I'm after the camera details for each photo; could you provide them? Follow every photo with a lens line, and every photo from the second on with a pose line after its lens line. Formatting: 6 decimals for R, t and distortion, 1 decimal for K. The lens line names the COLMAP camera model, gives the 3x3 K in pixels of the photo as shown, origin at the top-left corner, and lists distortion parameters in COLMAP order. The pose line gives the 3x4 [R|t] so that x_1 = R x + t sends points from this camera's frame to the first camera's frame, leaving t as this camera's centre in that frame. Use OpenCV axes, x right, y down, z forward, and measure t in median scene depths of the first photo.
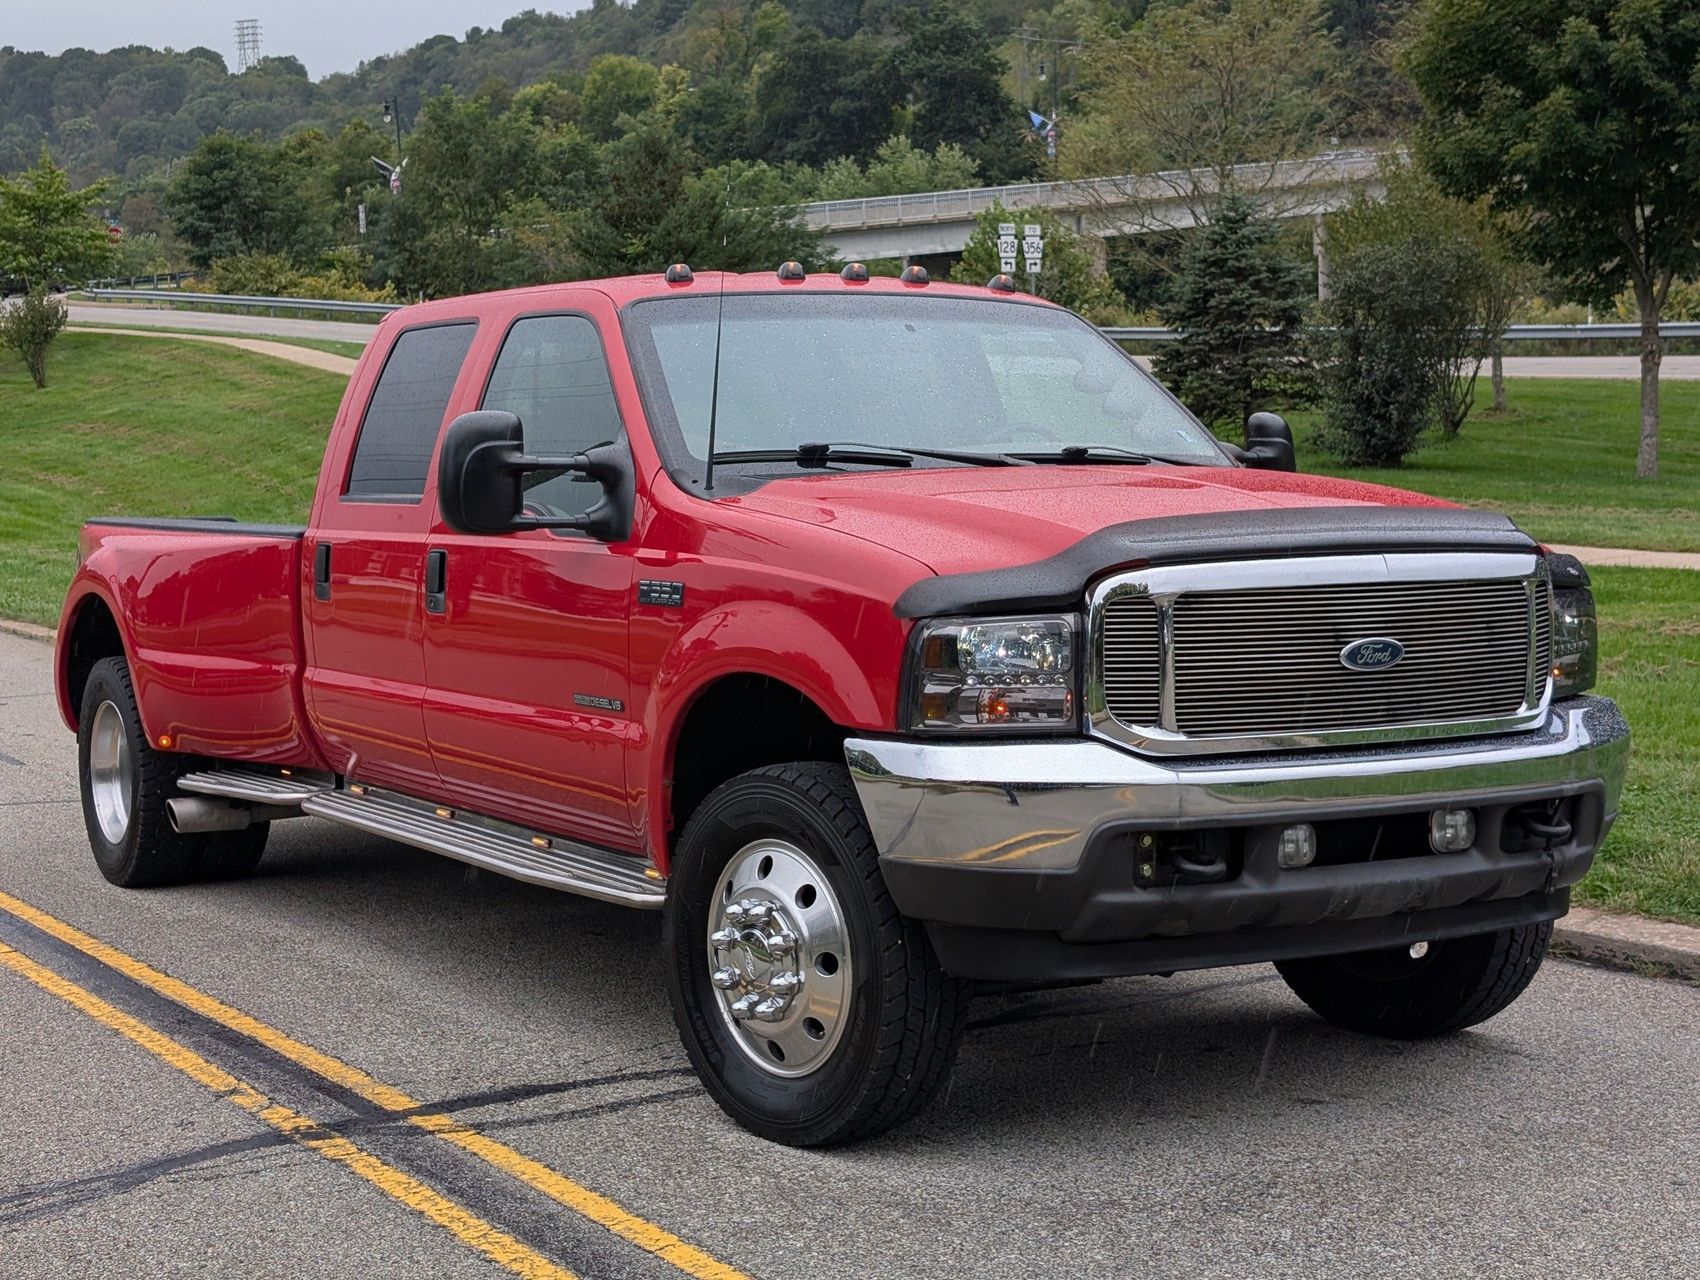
lens RADIAL K [[2639.5, 0, 845.3], [0, 2639.5, 613.8], [0, 0, 1]] dist [0.220449, -1.002485]
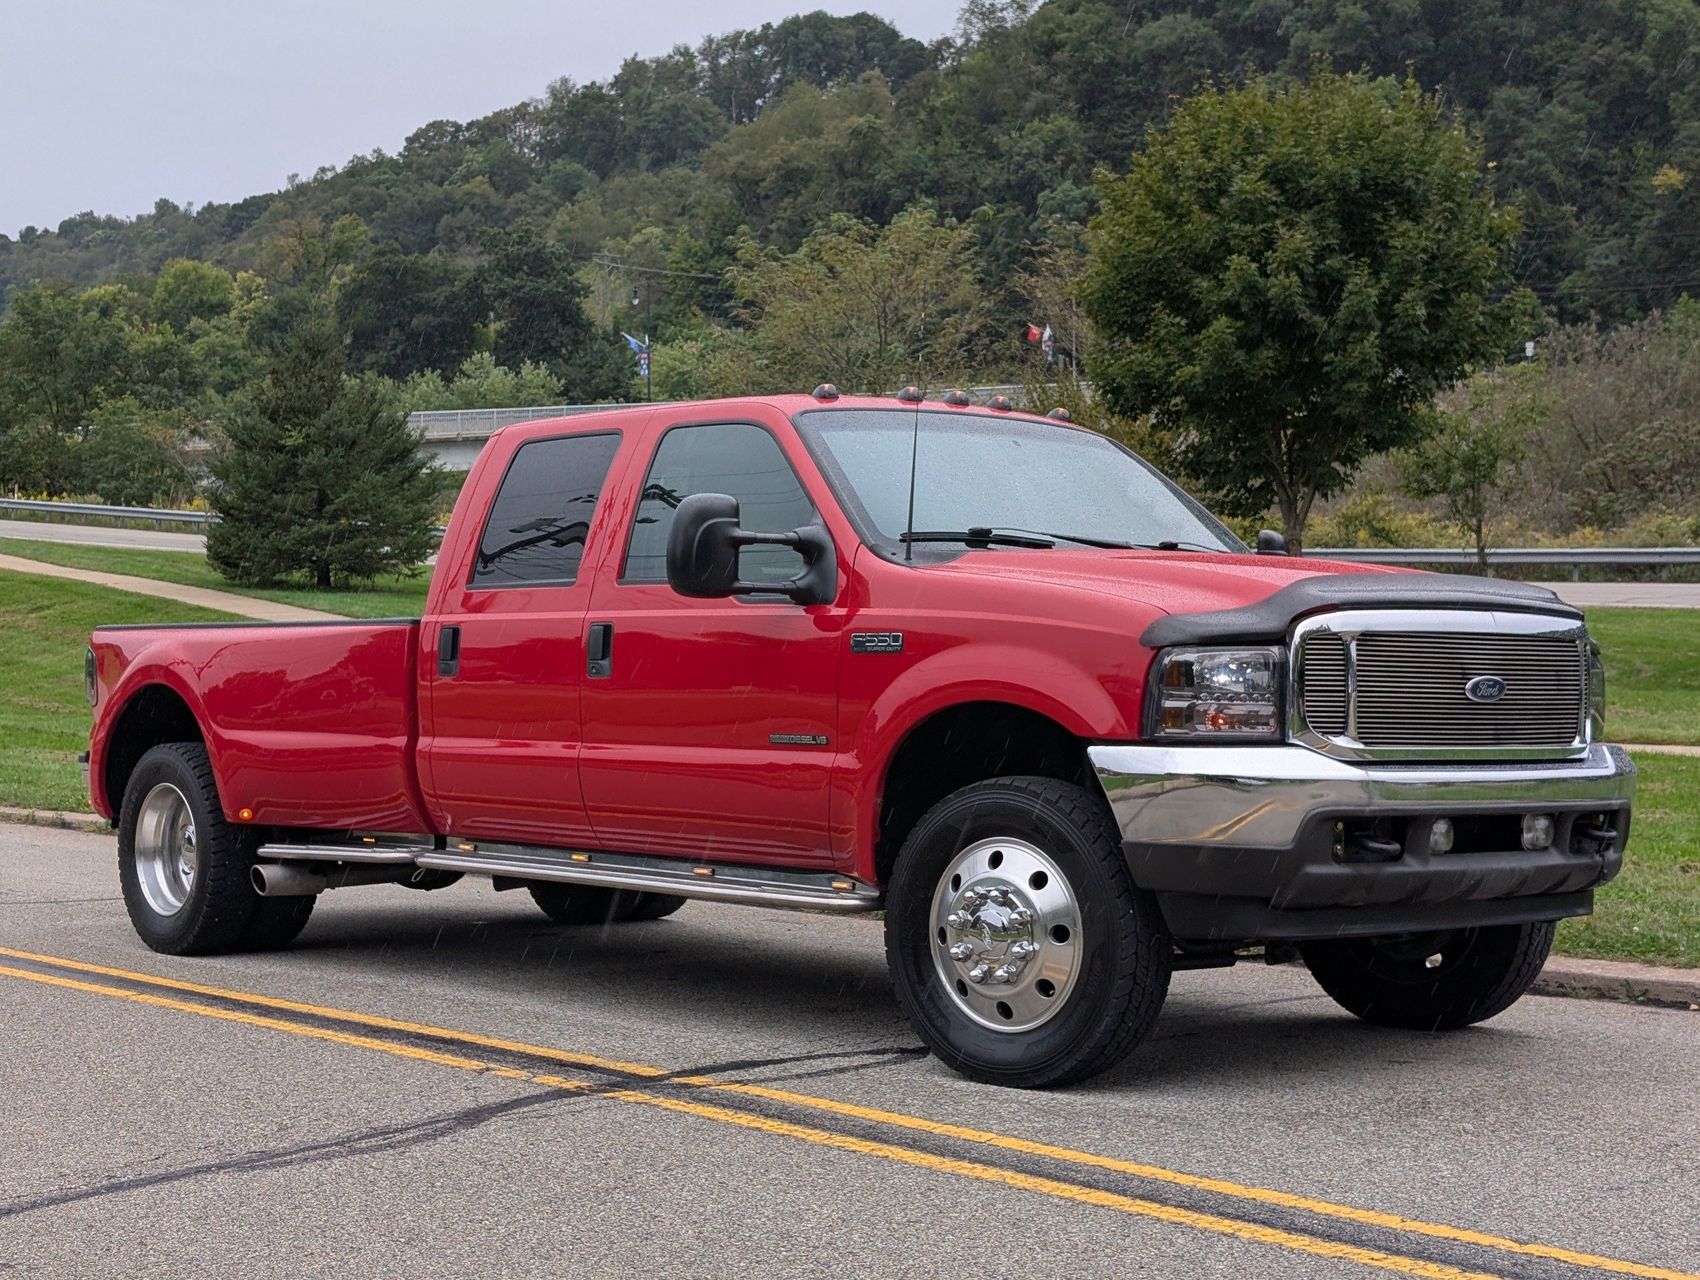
lens RADIAL K [[2635.9, 0, 843.6], [0, 2635.9, 651.7], [0, 0, 1]] dist [0.210026, -0.862559]
pose [[0.986160, 0.021702, 0.164370, -0.204146], [-0.010323, 0.997510, -0.069769, 0.058052], [-0.165475, 0.067107, 0.983928, -0.131302]]
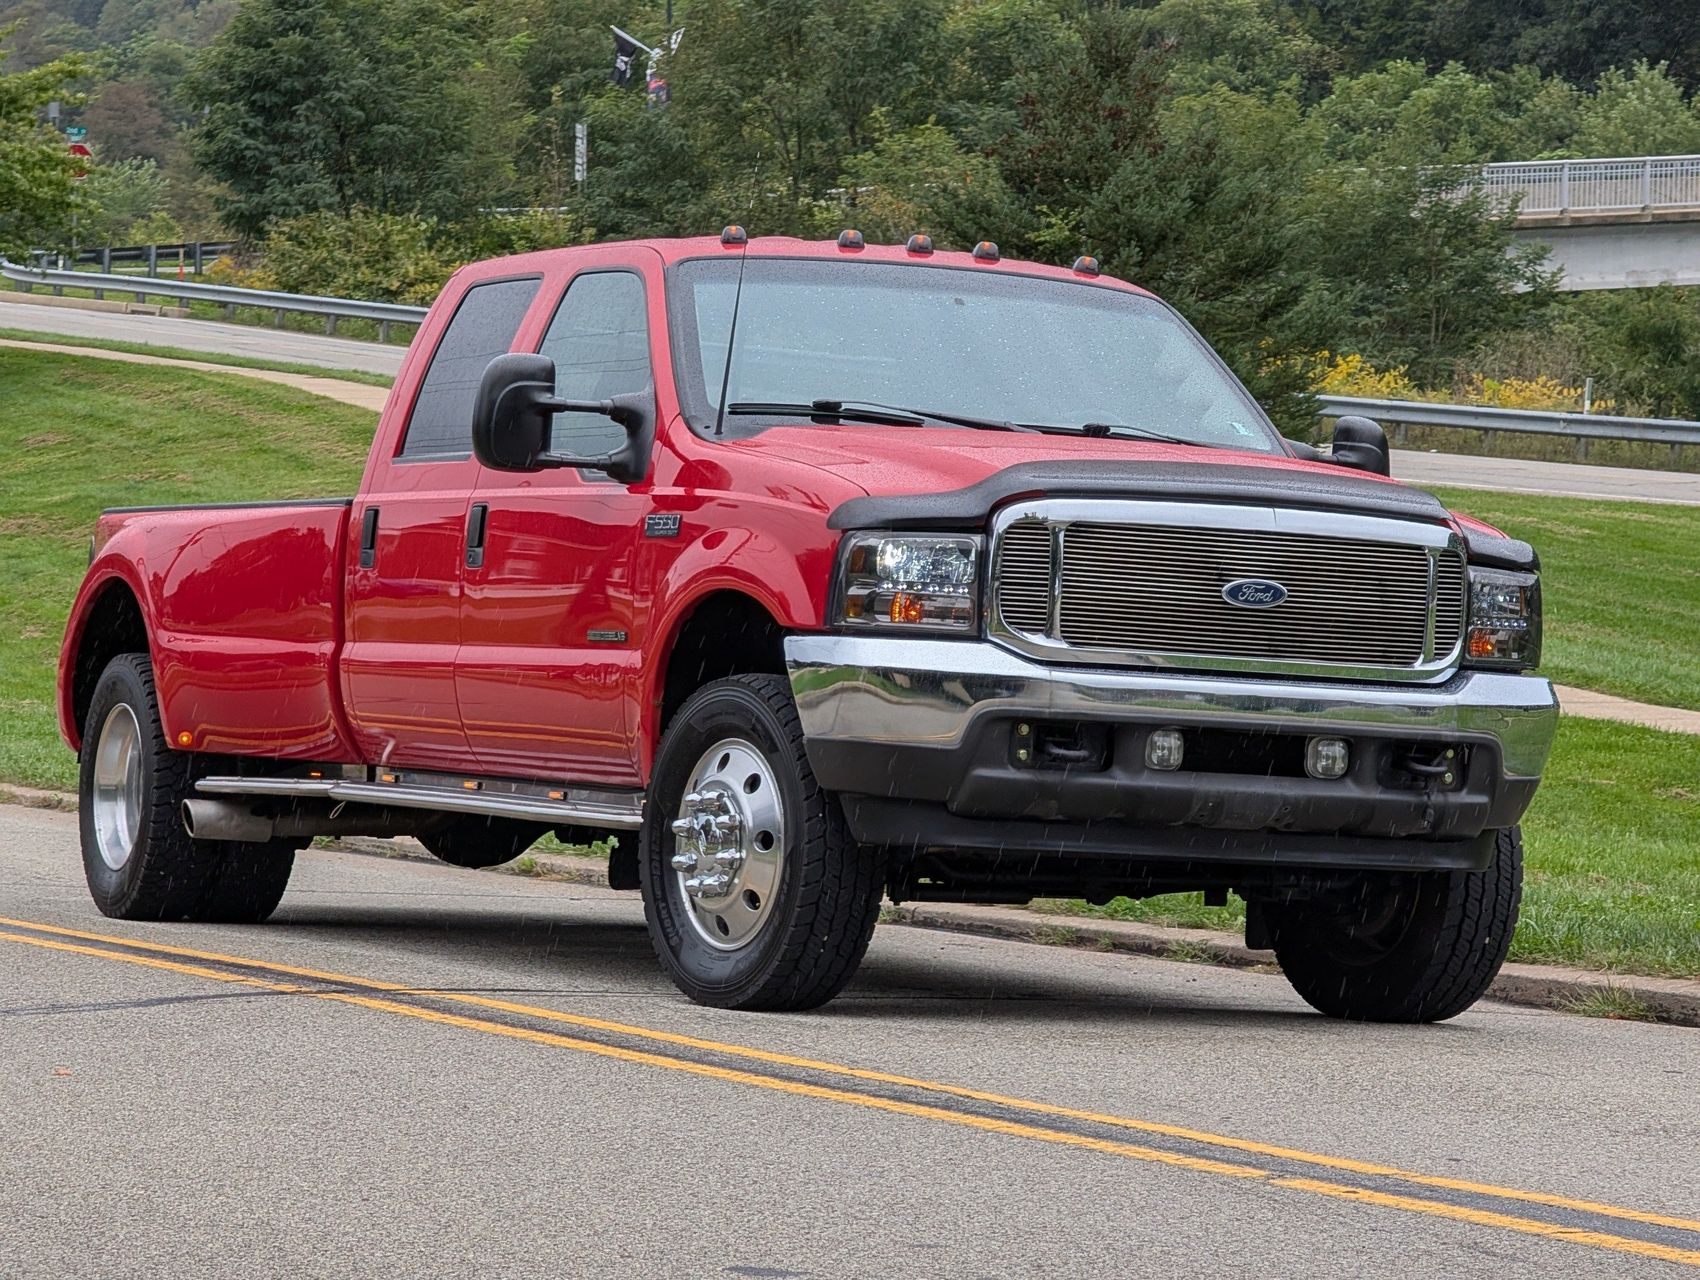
lens RADIAL K [[6020.6, 0, 908.0], [0, 6020.6, 719.5], [0, 0, 1]] dist [0.358124, 1.264138]
pose [[0.990704, 0.060932, -0.121627, 0.239330], [-0.068009, 0.996172, -0.054911, 0.143210], [0.117816, 0.062672, 0.991056, -1.018106]]
